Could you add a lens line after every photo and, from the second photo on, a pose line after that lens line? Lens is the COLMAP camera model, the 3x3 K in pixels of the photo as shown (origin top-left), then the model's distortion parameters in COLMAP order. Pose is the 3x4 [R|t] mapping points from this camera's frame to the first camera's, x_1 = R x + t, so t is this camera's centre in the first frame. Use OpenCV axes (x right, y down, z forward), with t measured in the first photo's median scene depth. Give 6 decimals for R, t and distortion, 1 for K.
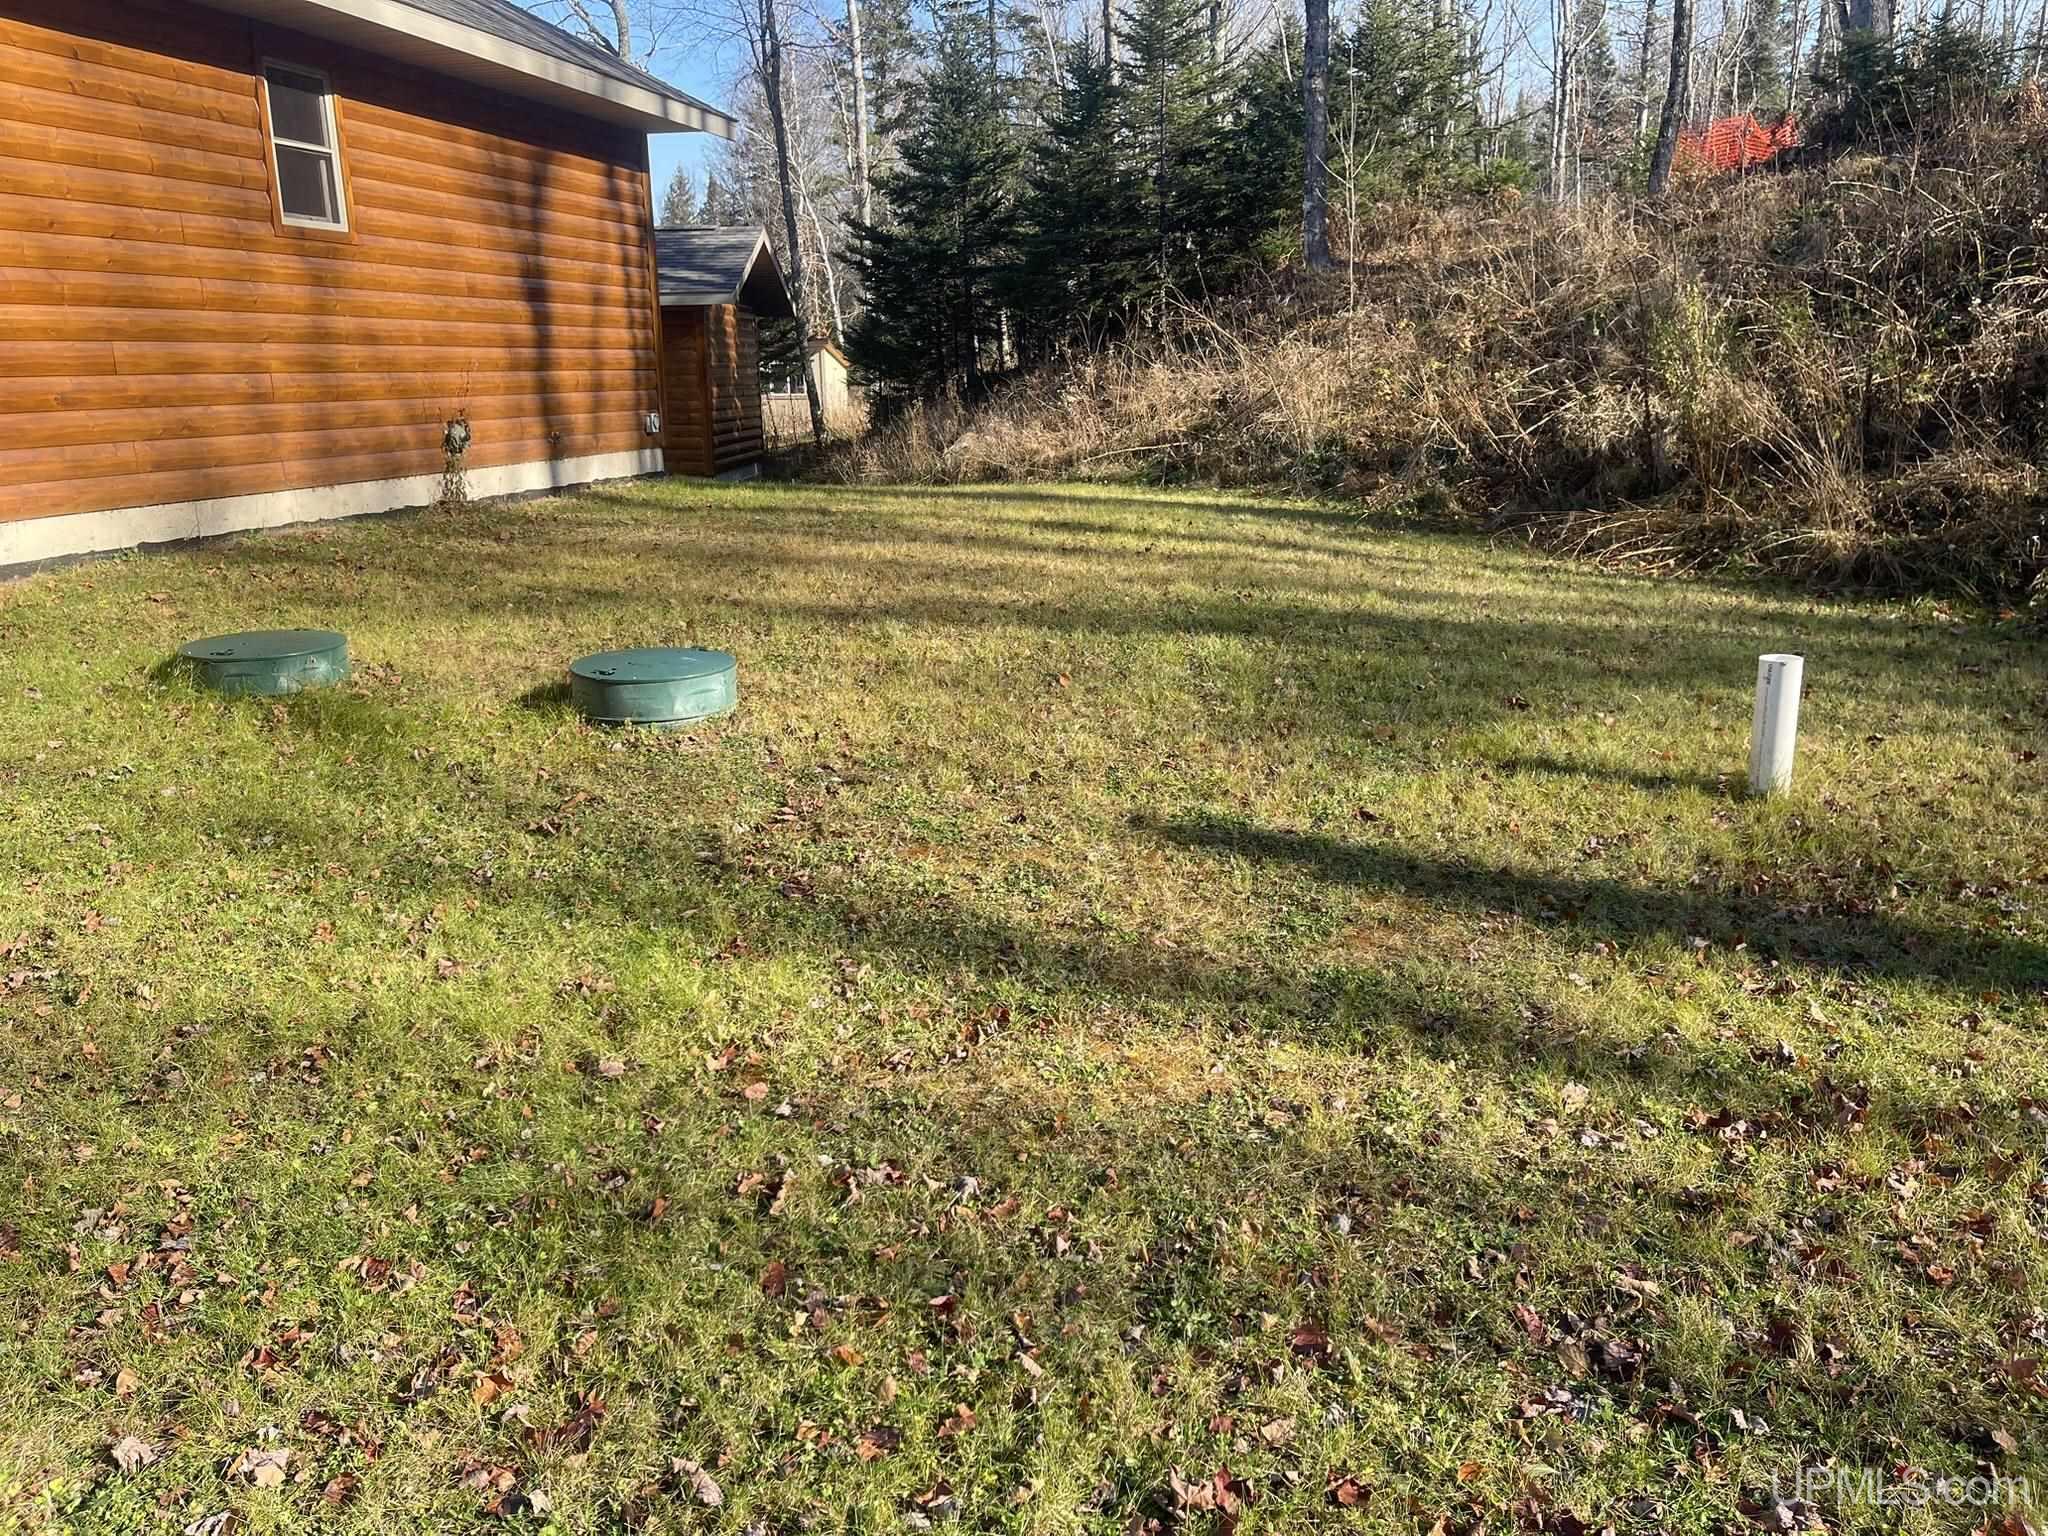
lens RADIAL K [[1536.8, 0, 1027.8], [0, 1536.8, 753.6], [0, 0, 1]] dist [0.070967, -0.073635]
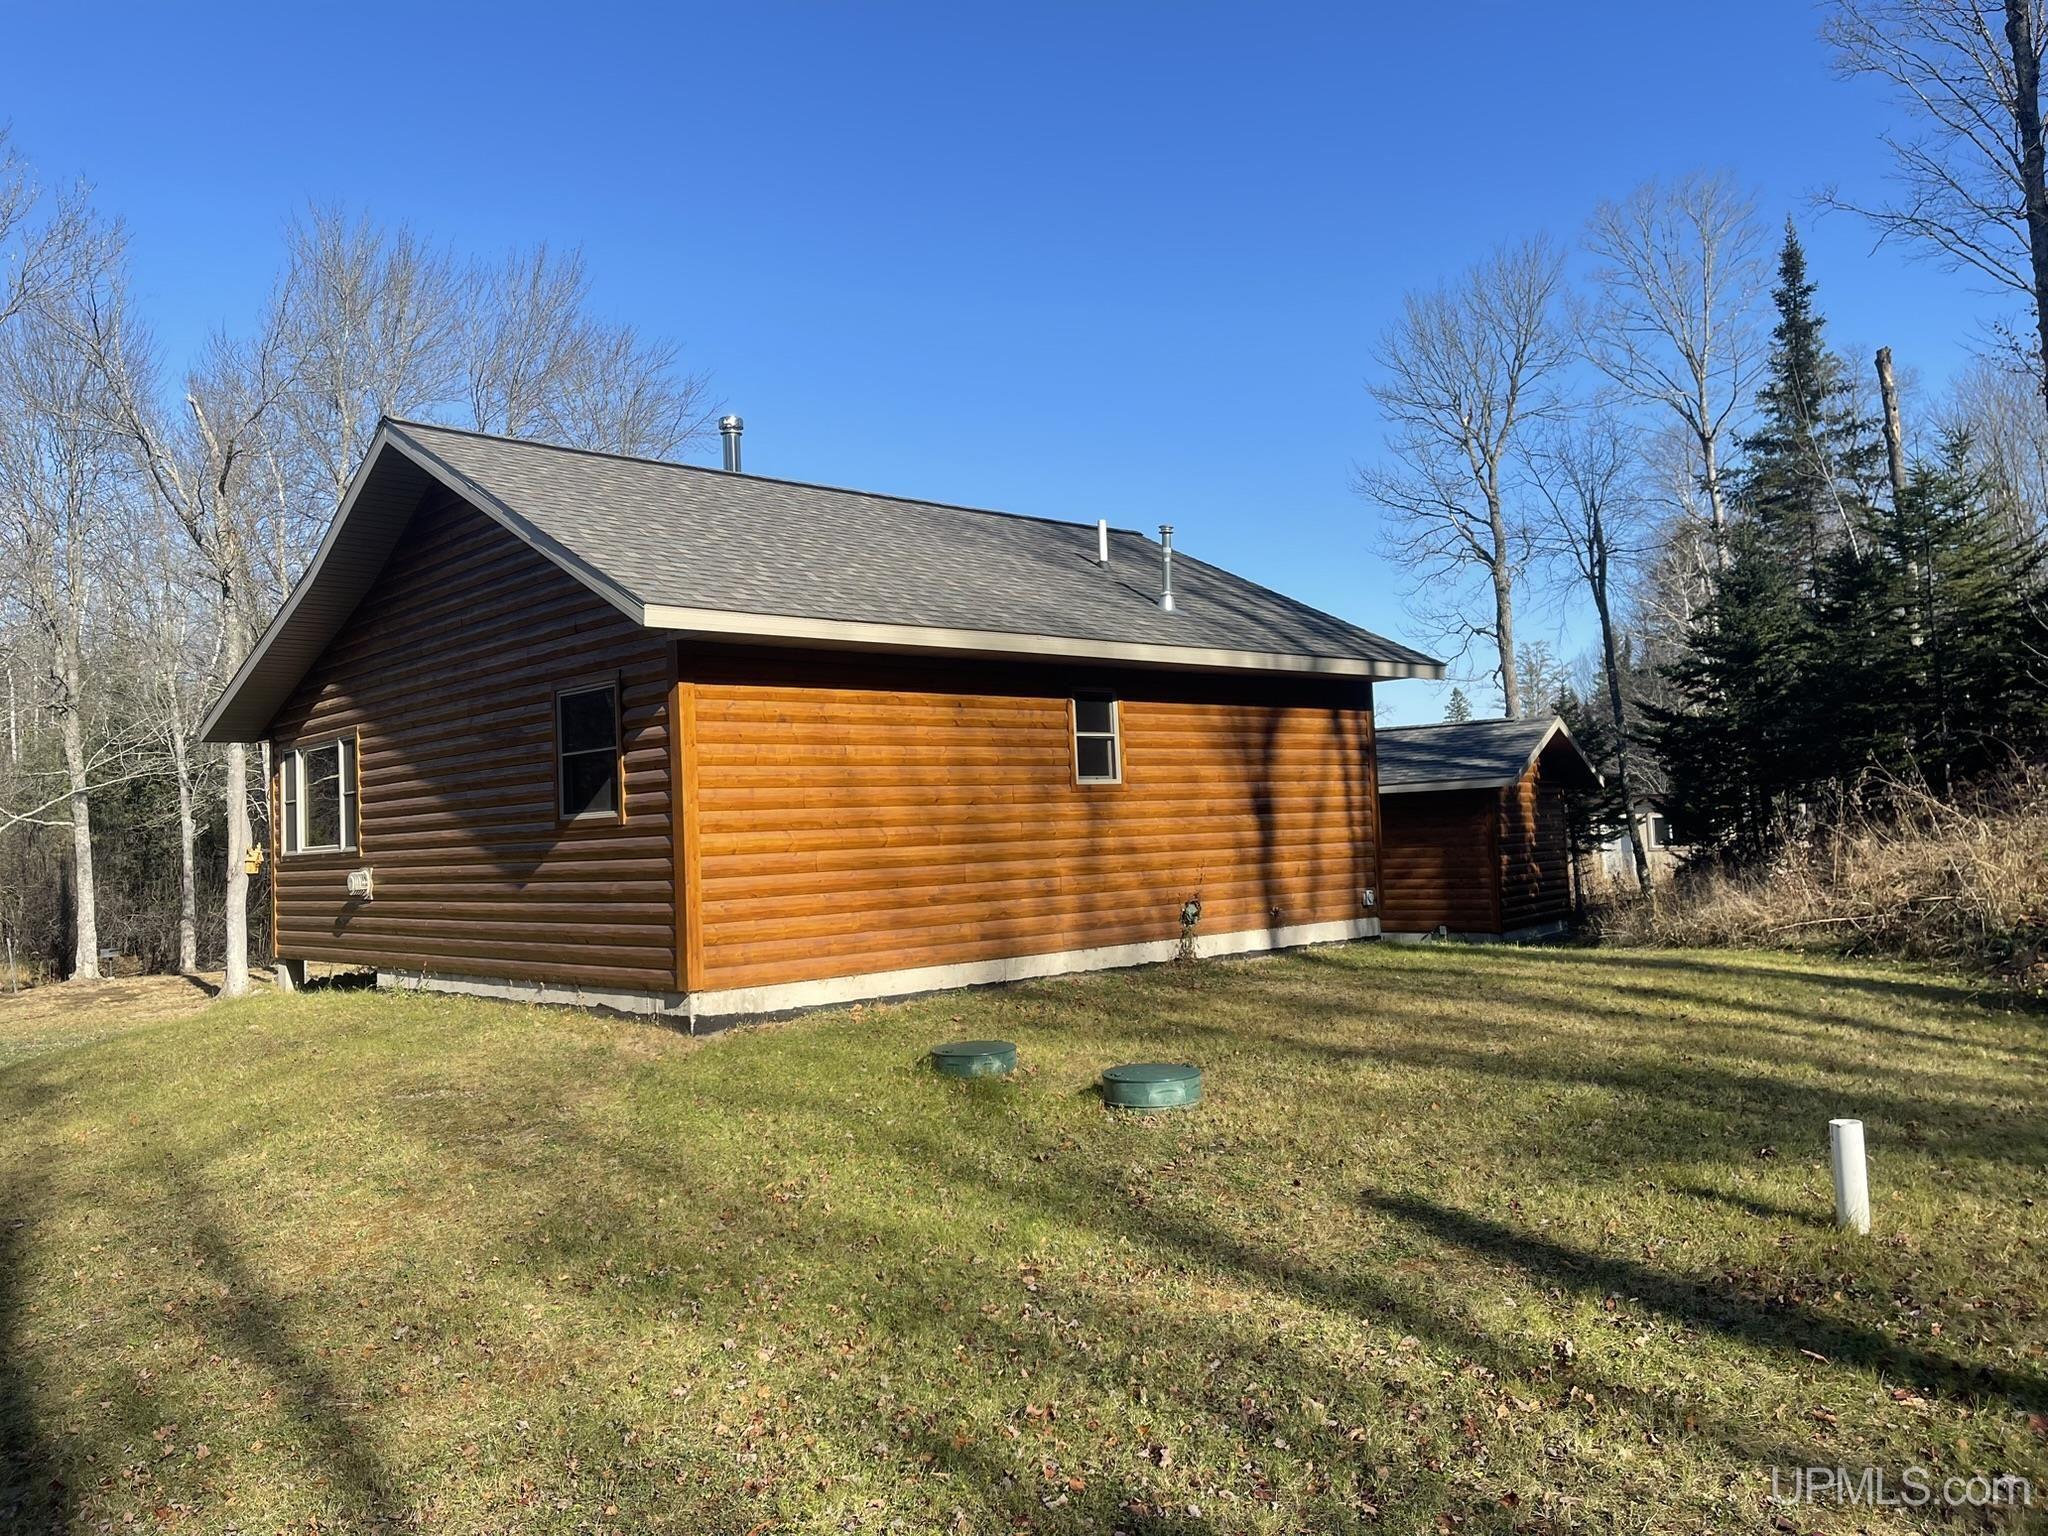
lens RADIAL K [[1536.8, 0, 1008.1], [0, 1536.8, 757.7], [0, 0, 1]] dist [0.070967, -0.073635]
pose [[0.826310, -0.049925, -0.560999, 0.319122], [-0.107729, 0.963662, -0.244437, 0.020154], [0.552817, 0.262416, 0.790905, -0.256333]]
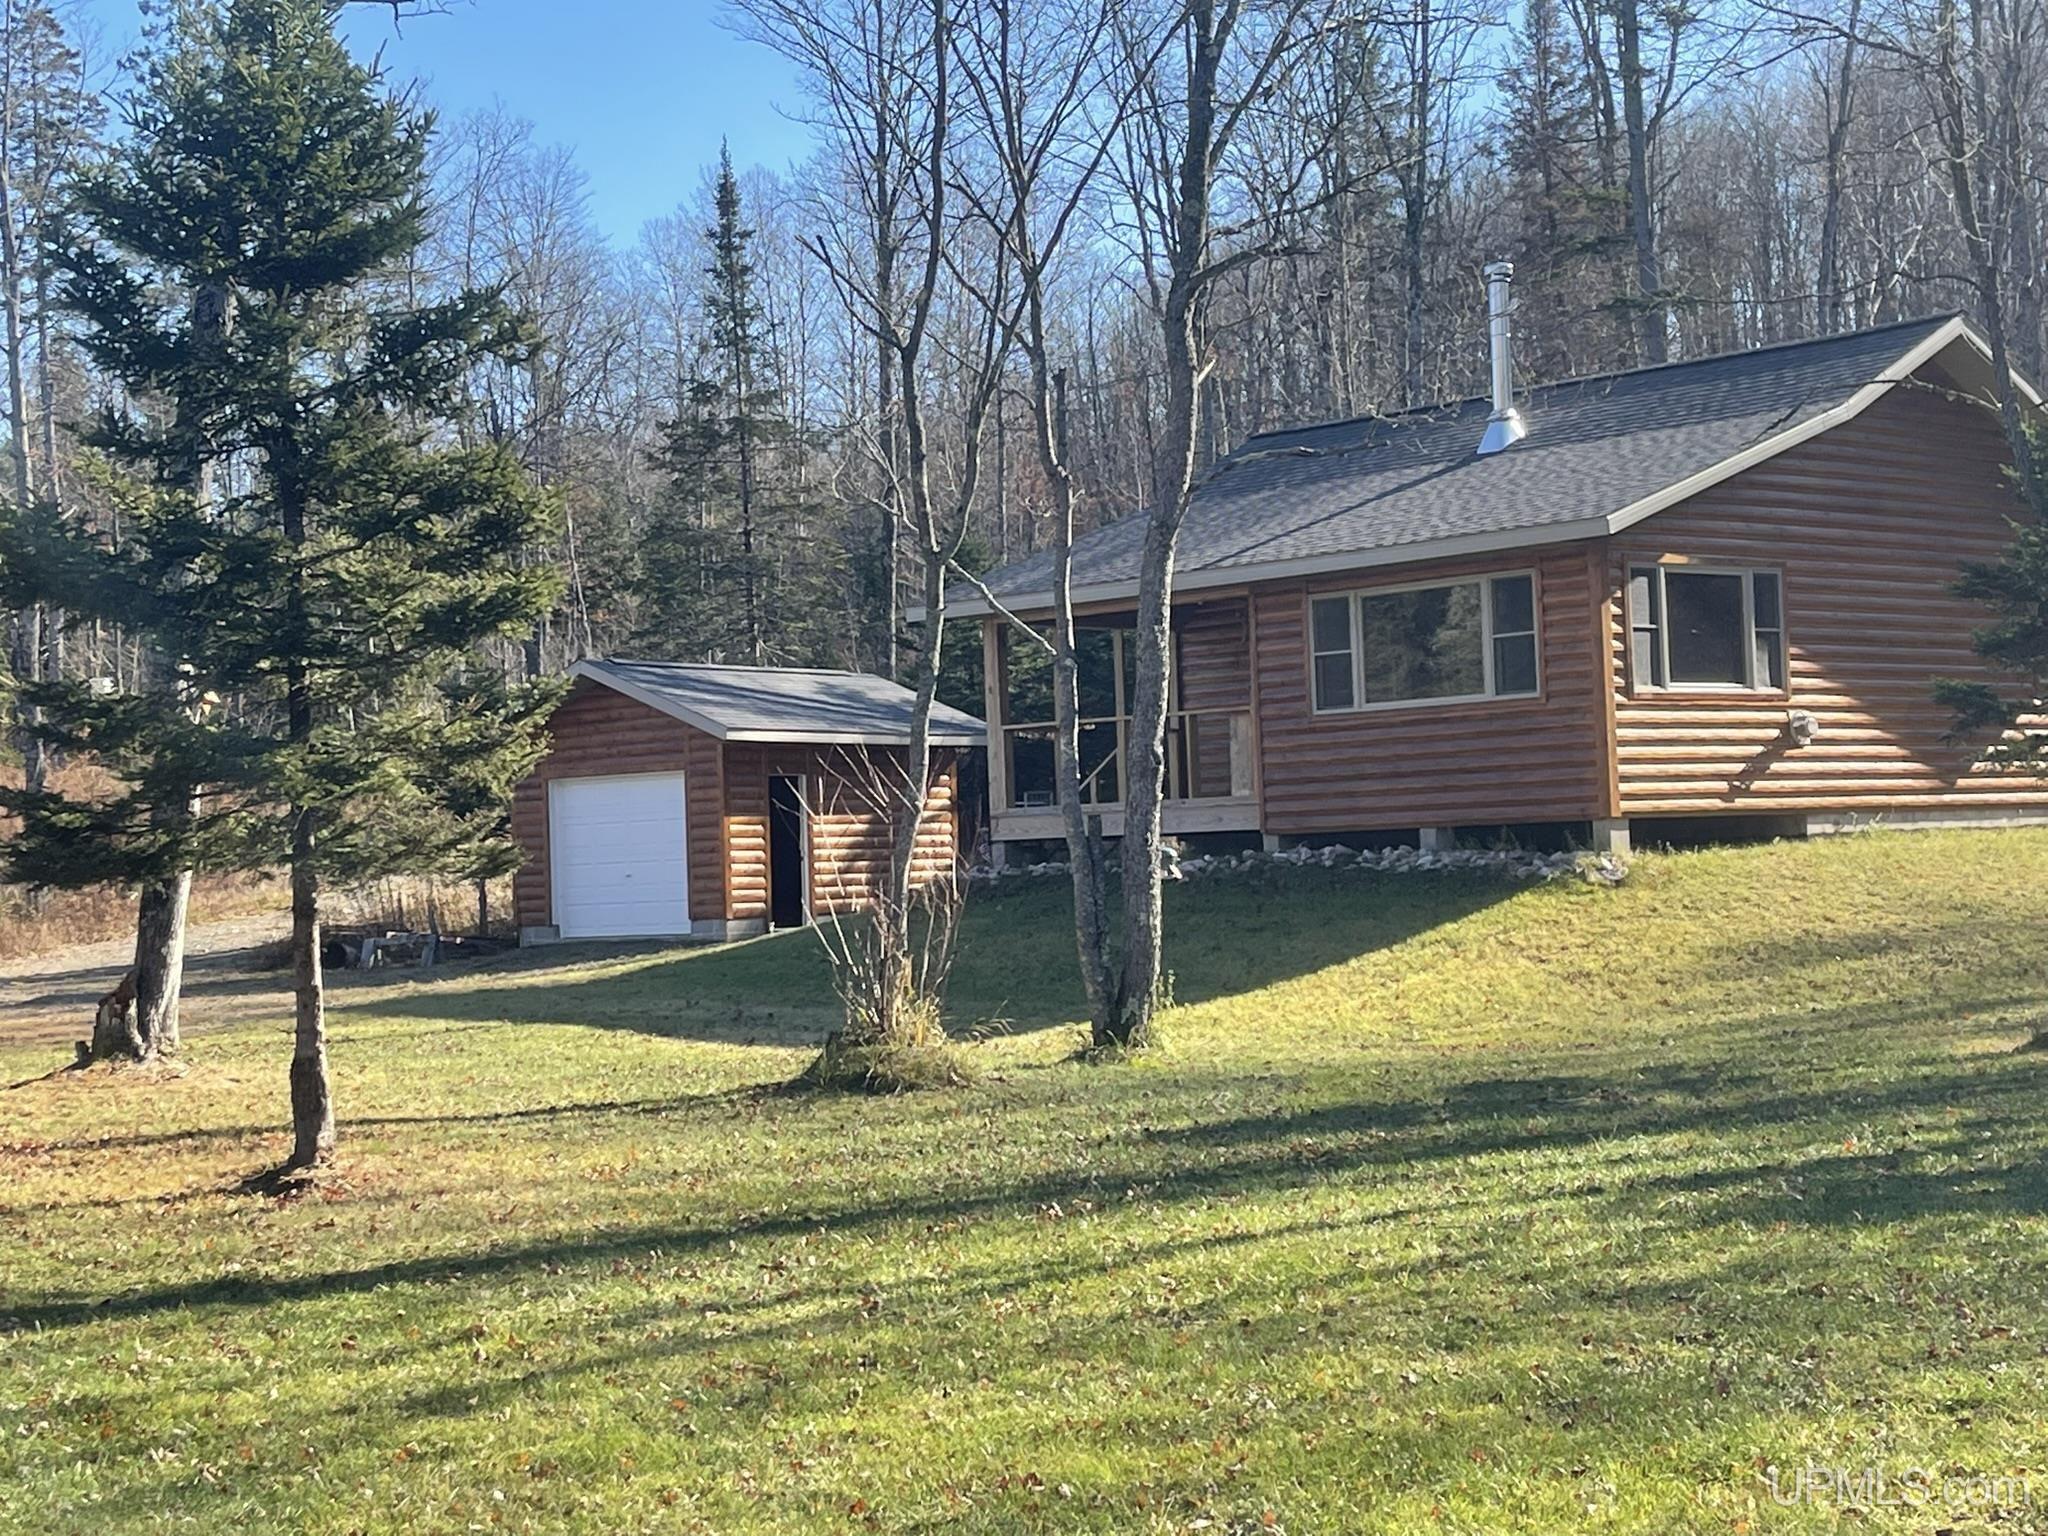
lens RADIAL K [[3250.9, 0, 1024.3], [0, 3250.9, 761.1], [0, 0, 1]] dist [0.086500, 0.000000]
pose [[0.573639, 0.020296, 0.818857, -4.457598], [0.223248, 0.957972, -0.180137, 0.281806], [-0.788098, 0.286141, 0.544999, -0.485996]]
